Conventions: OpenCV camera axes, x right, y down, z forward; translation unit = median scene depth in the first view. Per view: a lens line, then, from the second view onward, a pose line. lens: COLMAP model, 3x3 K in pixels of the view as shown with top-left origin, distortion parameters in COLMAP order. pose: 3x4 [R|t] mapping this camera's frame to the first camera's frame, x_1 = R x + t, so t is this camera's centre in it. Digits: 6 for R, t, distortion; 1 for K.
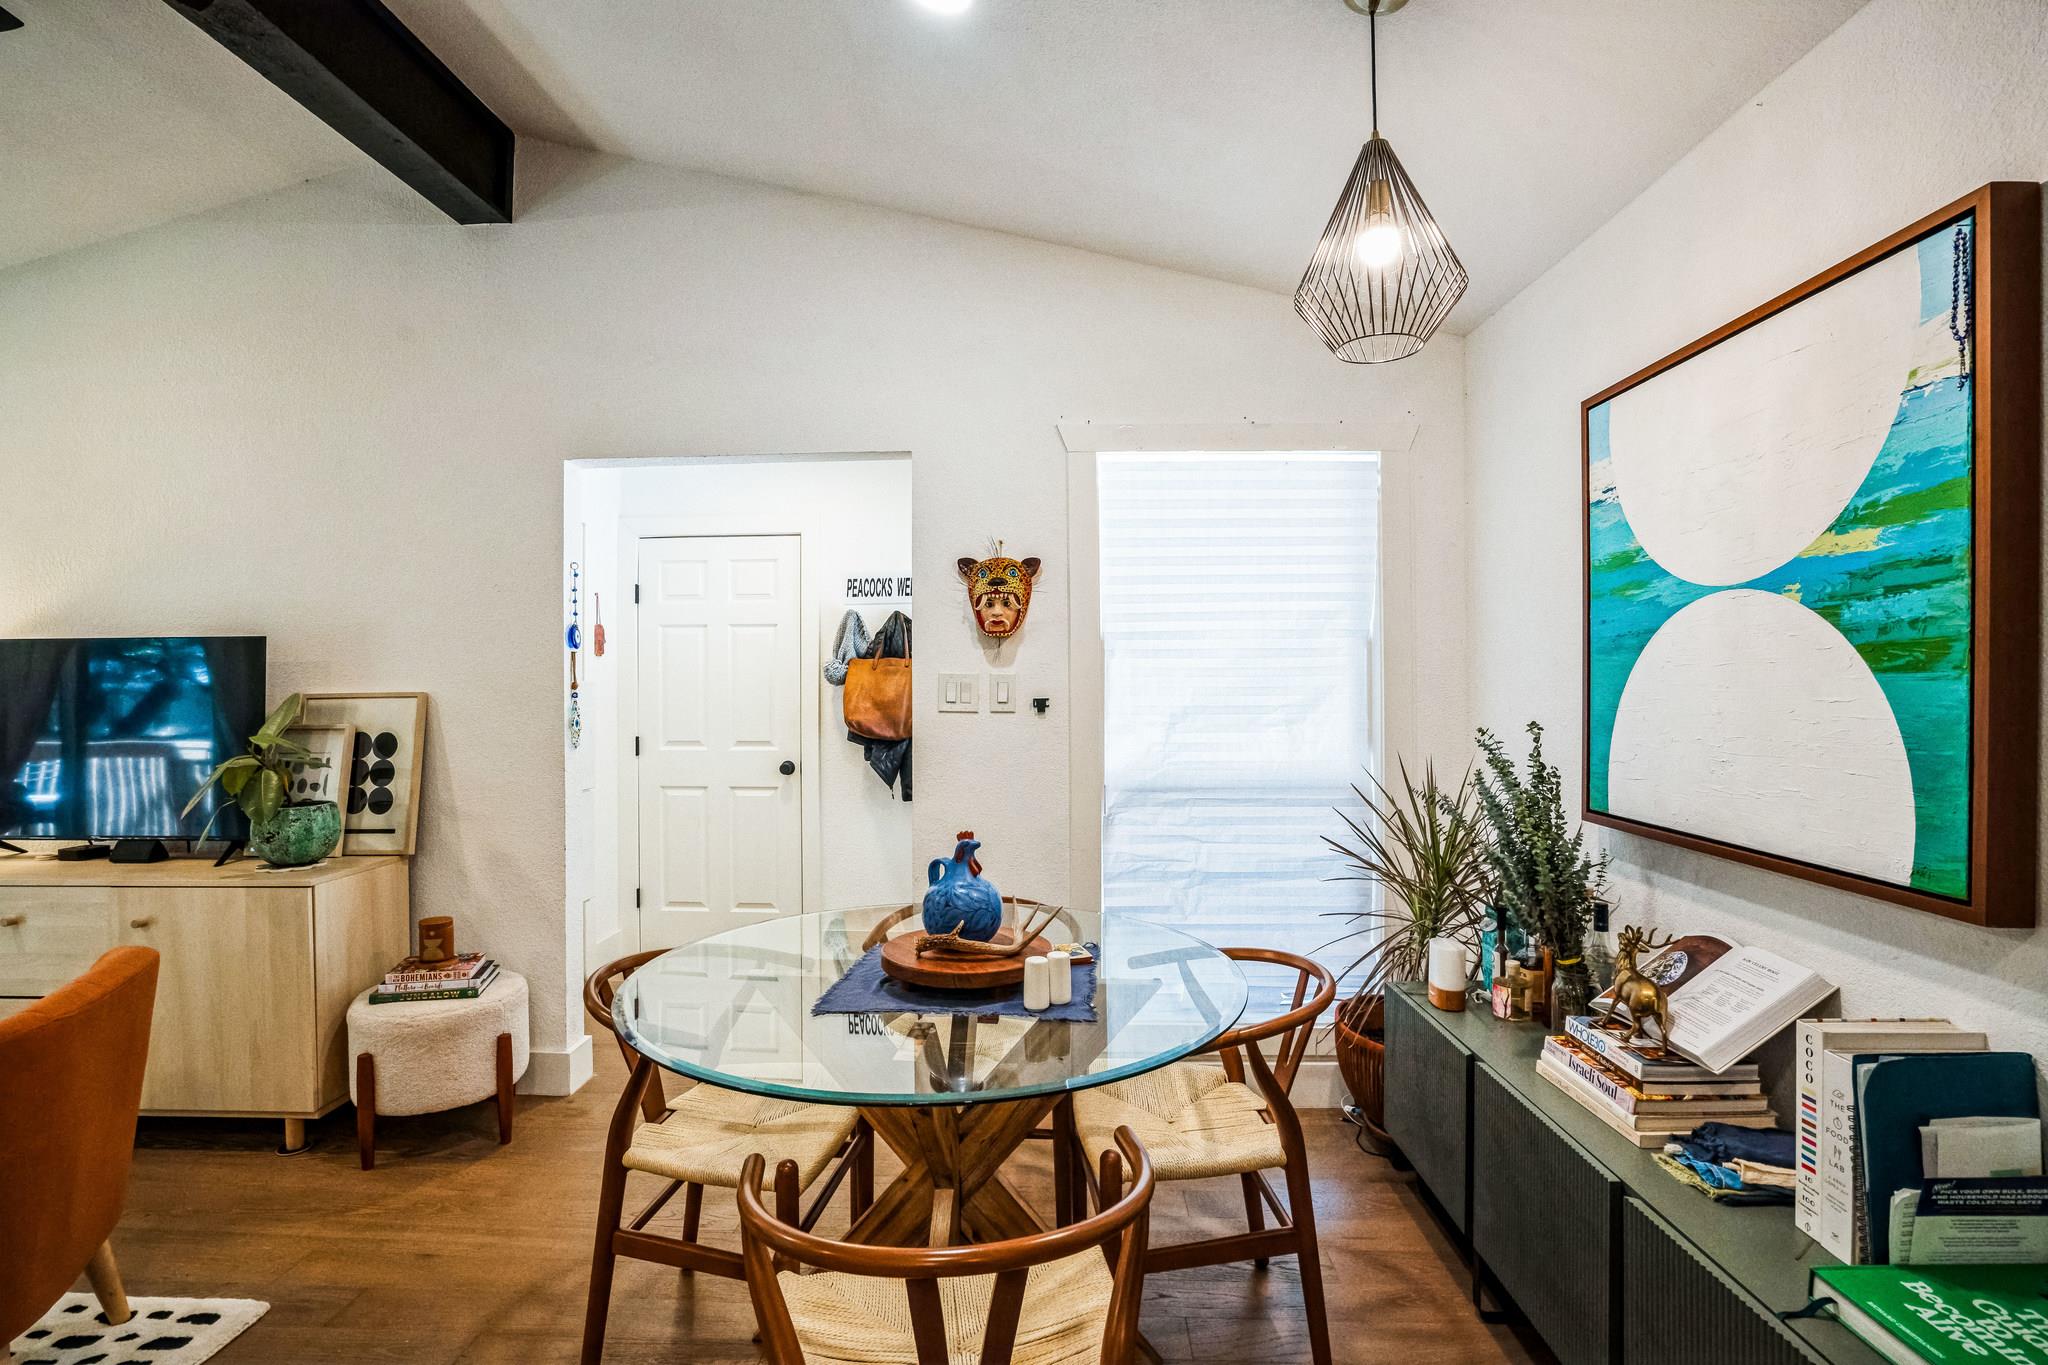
lens RADIAL K [[953.0, 0, 1020.9], [0, 953.0, 675.0], [0, 0, 1]] dist [-0.055671, 0.016023]
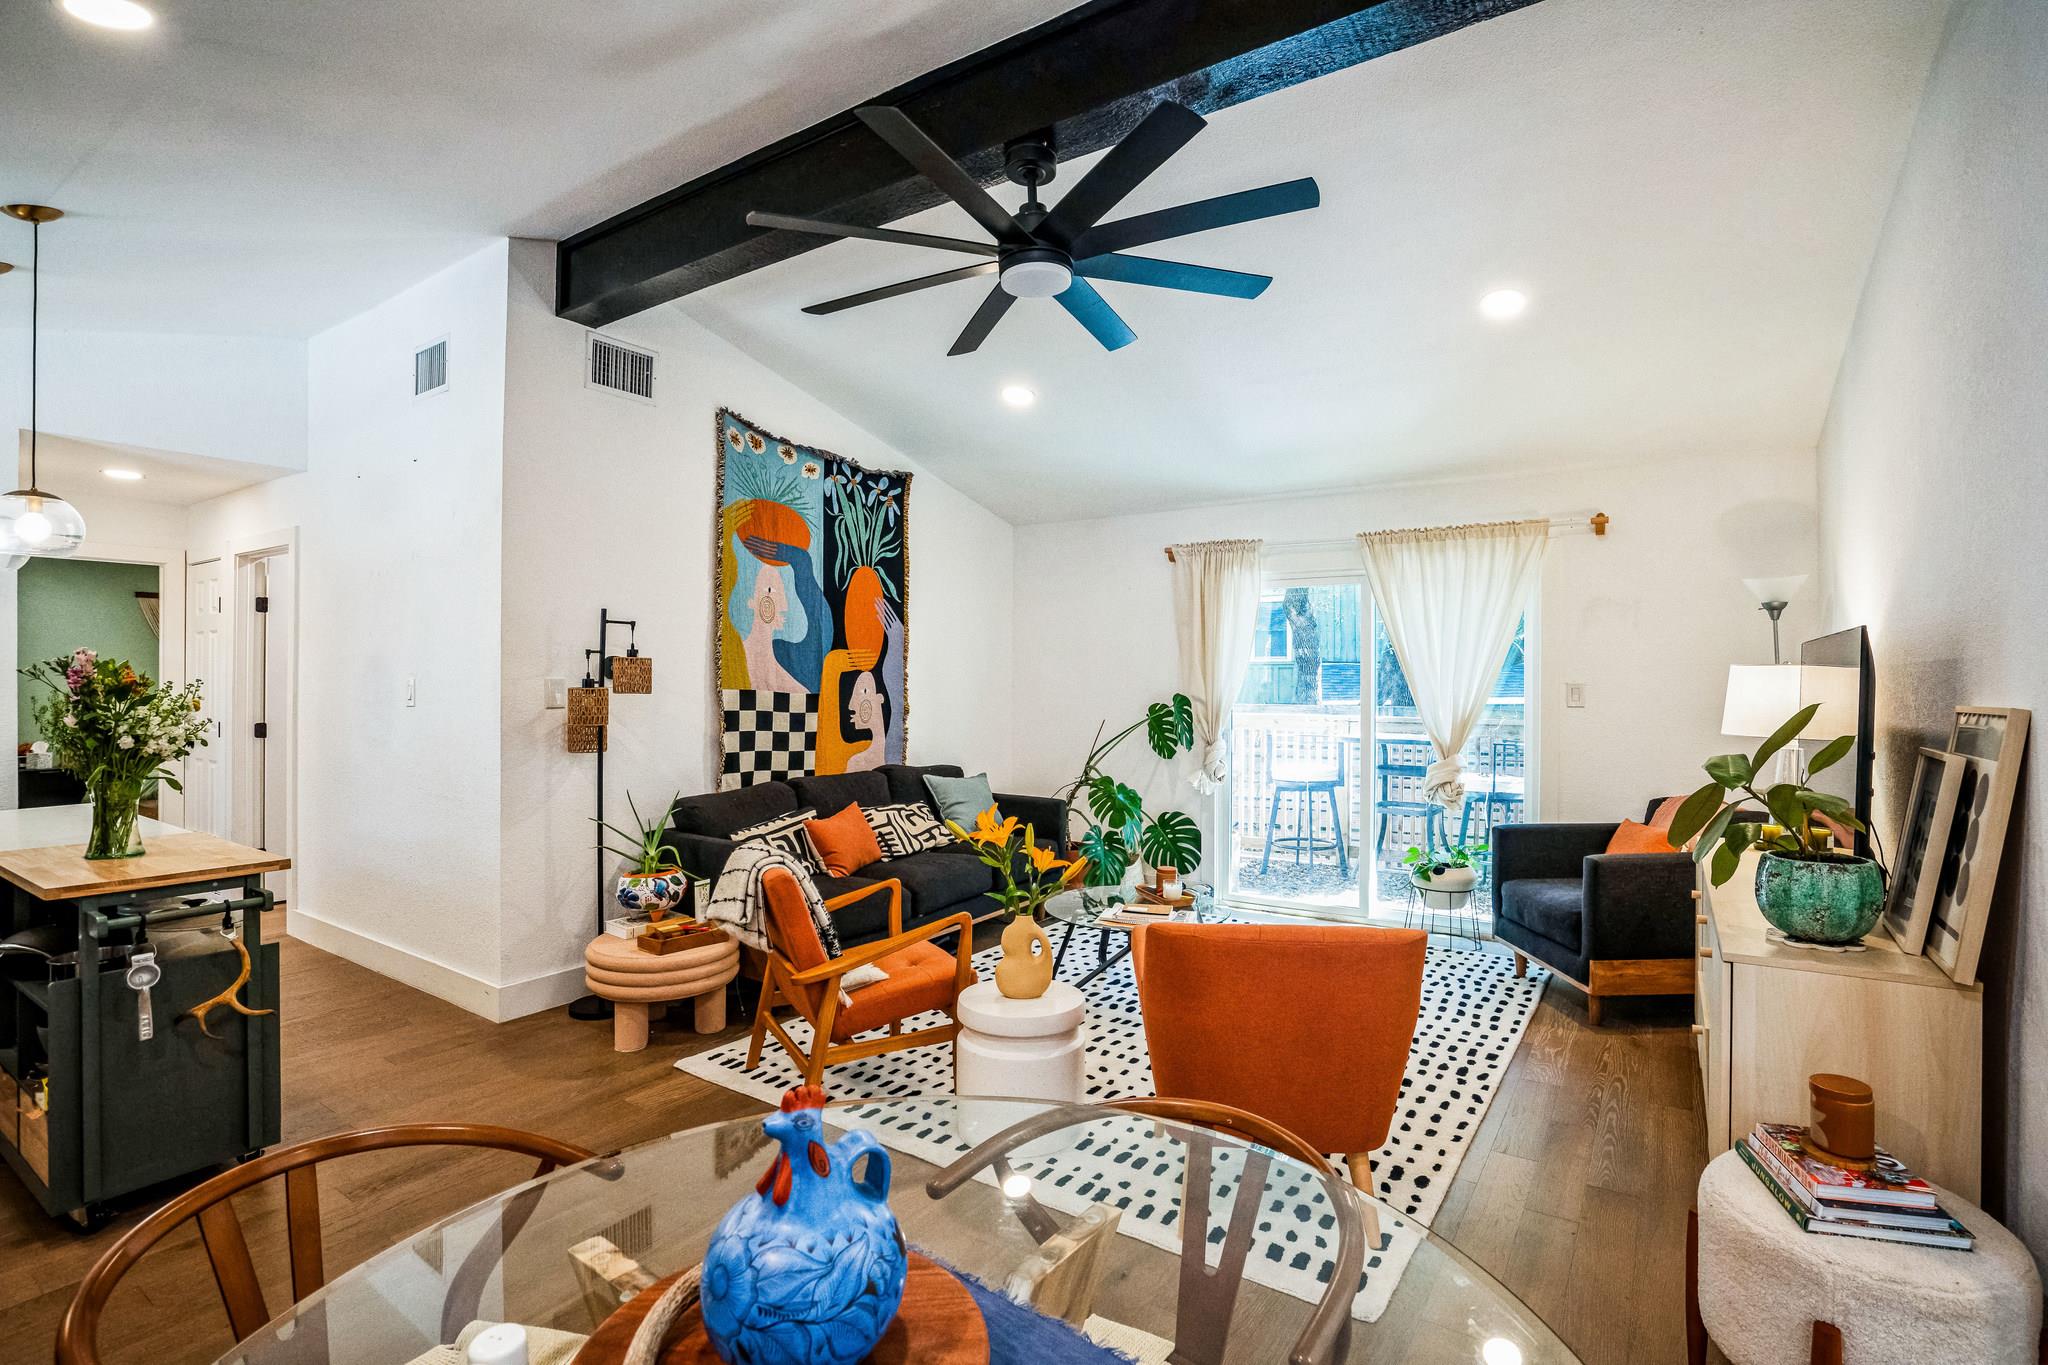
lens RADIAL K [[953.0, 0, 1042.7], [0, 953.0, 681.4], [0, 0, 1]] dist [-0.055671, 0.016023]
pose [[-0.518755, 0.007471, -0.854890, 0.148991], [0.008543, 0.999957, 0.003554, -0.004980], [0.854880, -0.005460, -0.518797, 0.872147]]
